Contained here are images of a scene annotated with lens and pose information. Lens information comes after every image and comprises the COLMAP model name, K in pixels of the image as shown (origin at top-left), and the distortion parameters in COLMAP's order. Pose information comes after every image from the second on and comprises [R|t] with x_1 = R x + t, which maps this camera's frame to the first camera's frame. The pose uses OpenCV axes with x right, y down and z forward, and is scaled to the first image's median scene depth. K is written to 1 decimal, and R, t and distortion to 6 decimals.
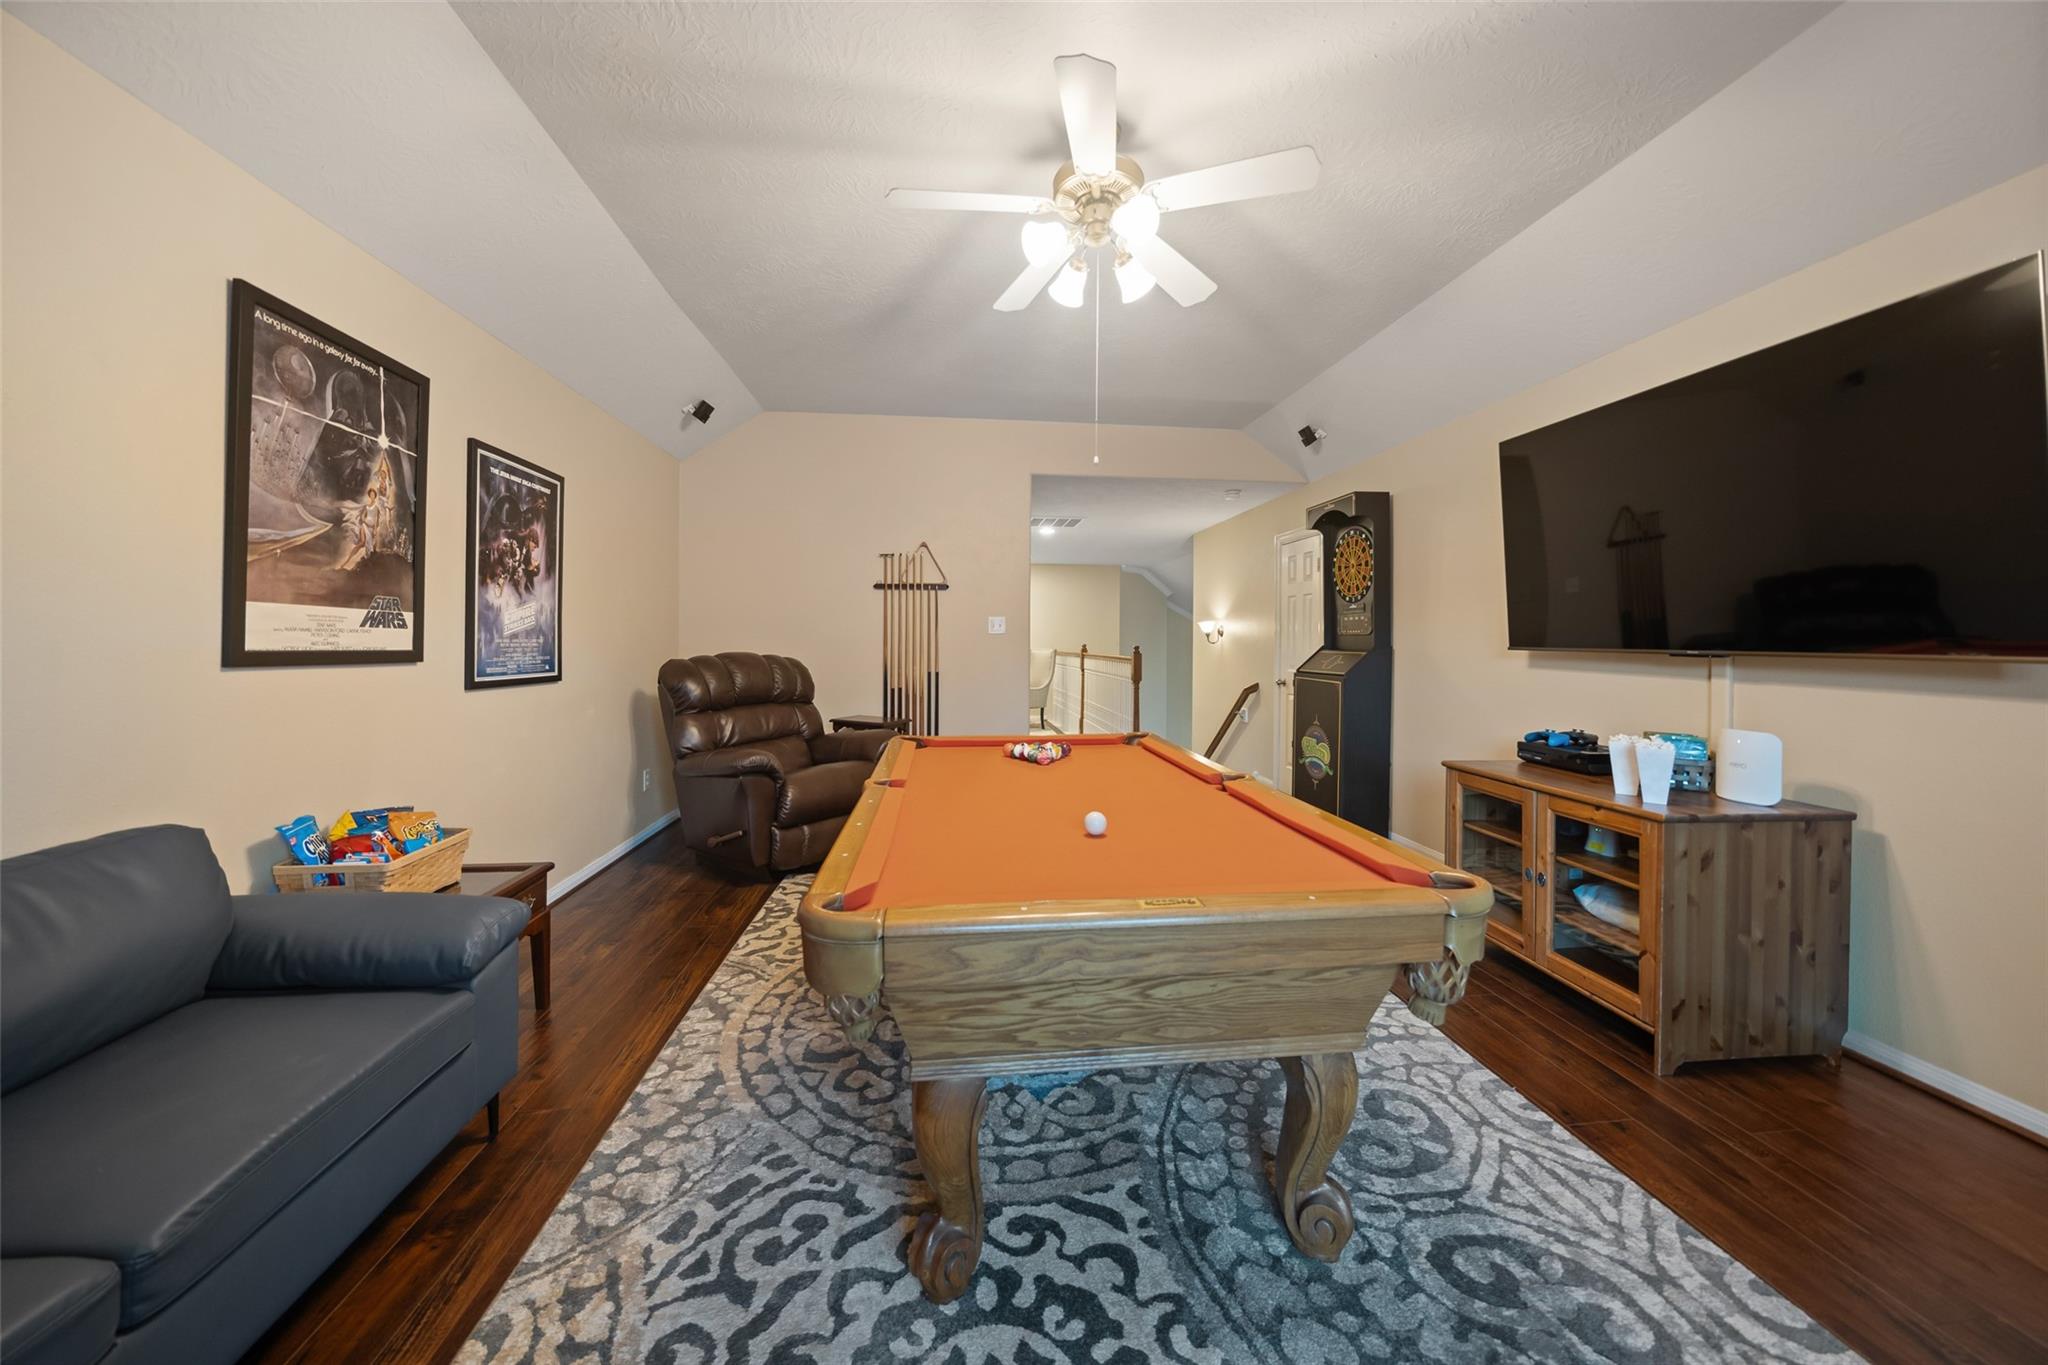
lens RADIAL K [[703.2, 0, 1028.8], [0, 703.2, 643.8], [0, 0, 1]] dist [-0.005370, -0.000131]
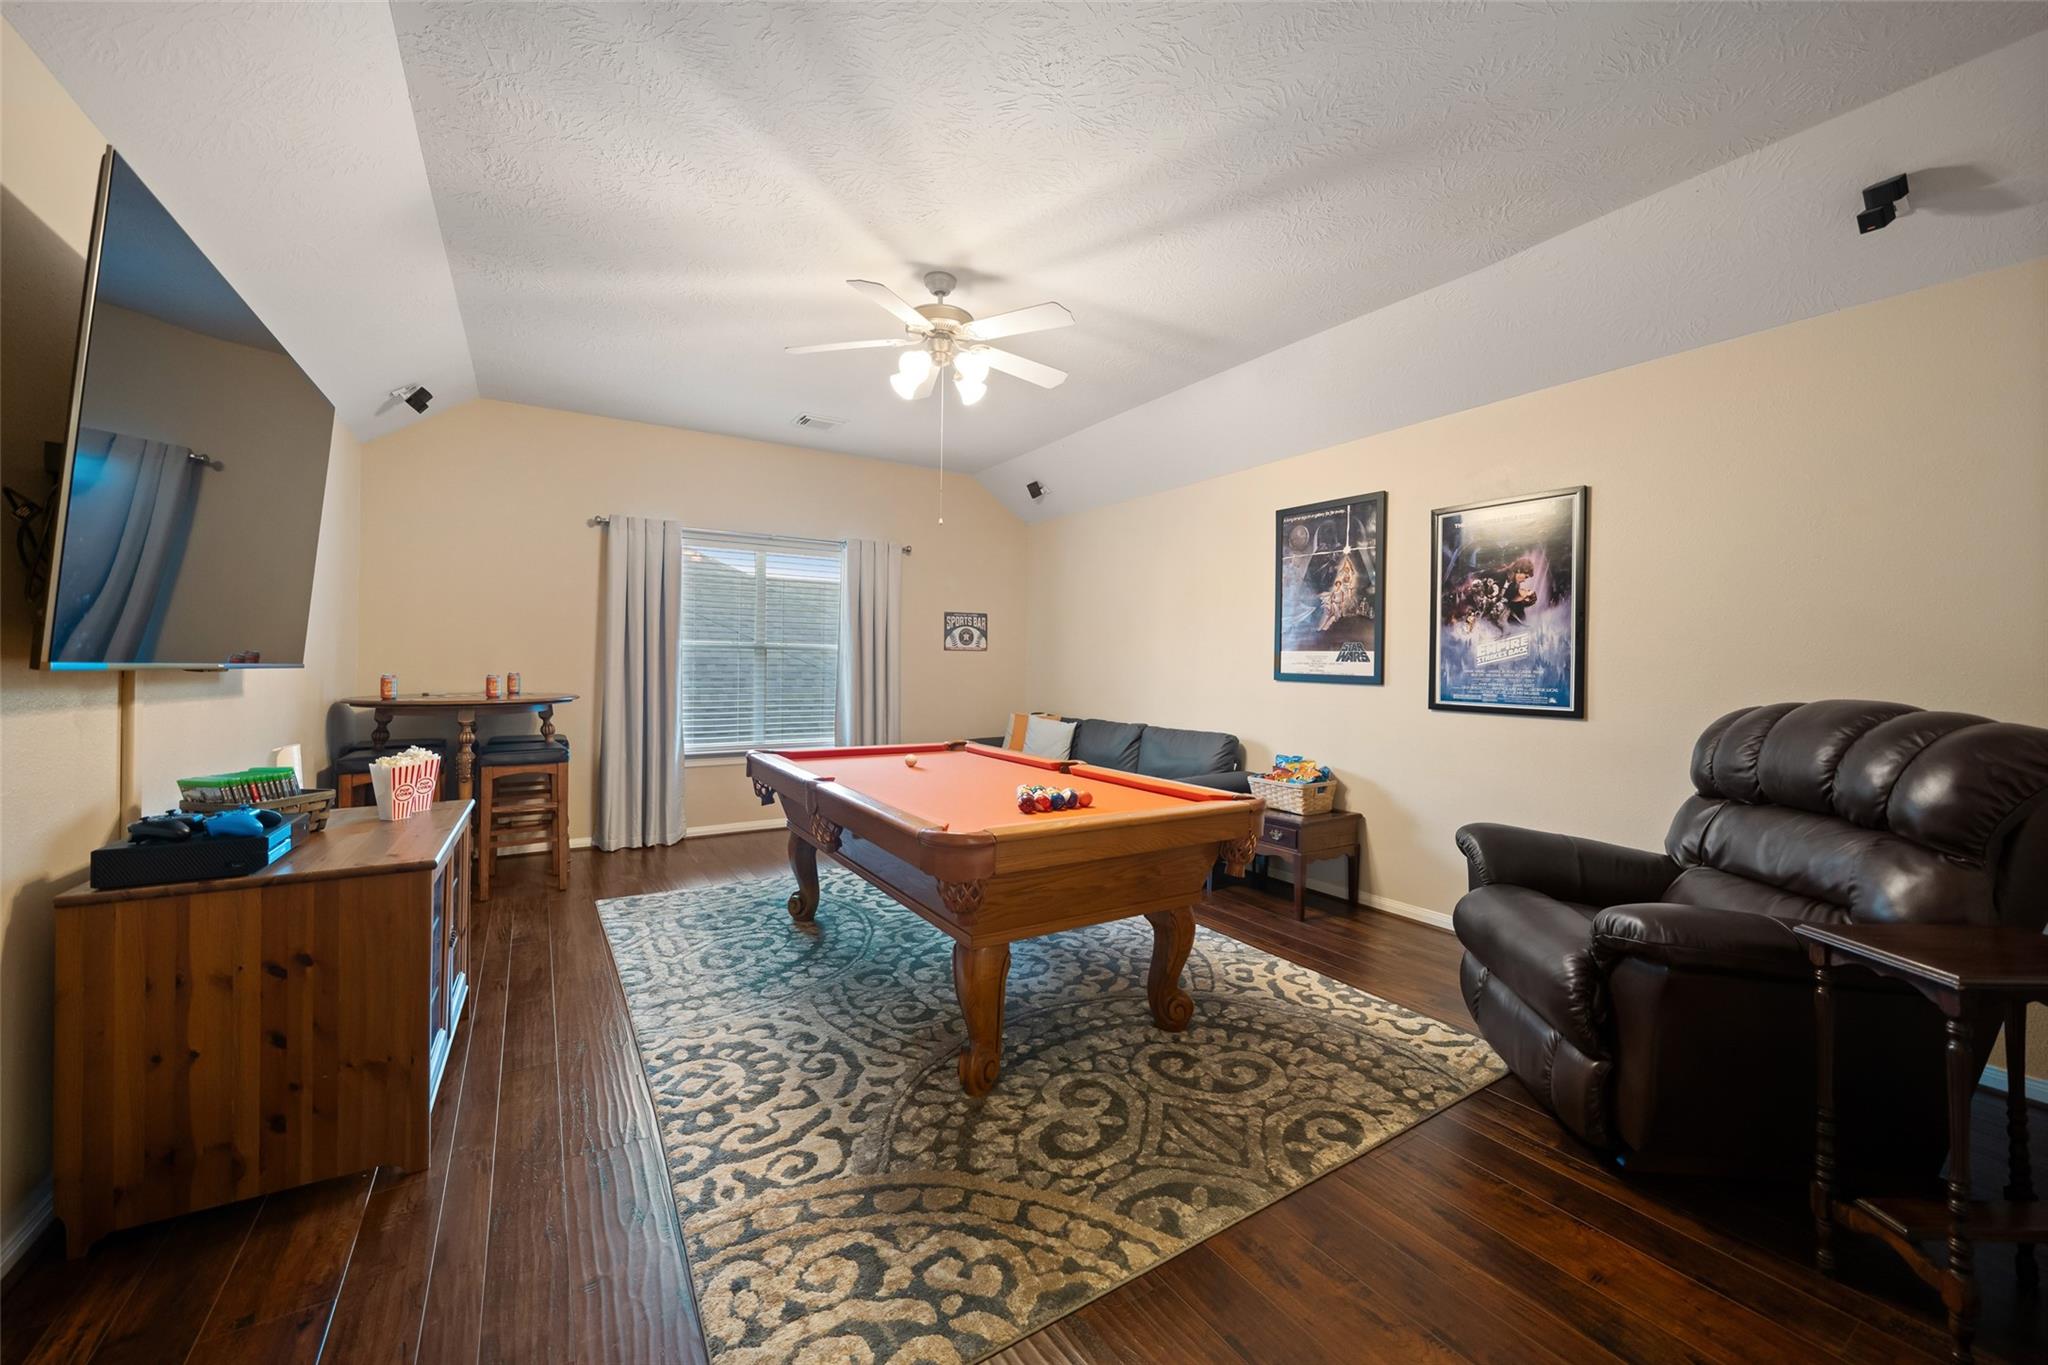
lens RADIAL K [[759.9, 0, 1028.1], [0, 759.9, 660.9], [0, 0, 1]] dist [-0.002432, -0.001154]
pose [[-0.899407, -0.015474, -0.436837, 0.560551], [-0.016210, 0.999867, -0.002045, -0.009285], [0.436811, 0.005242, -0.899538, 2.365455]]
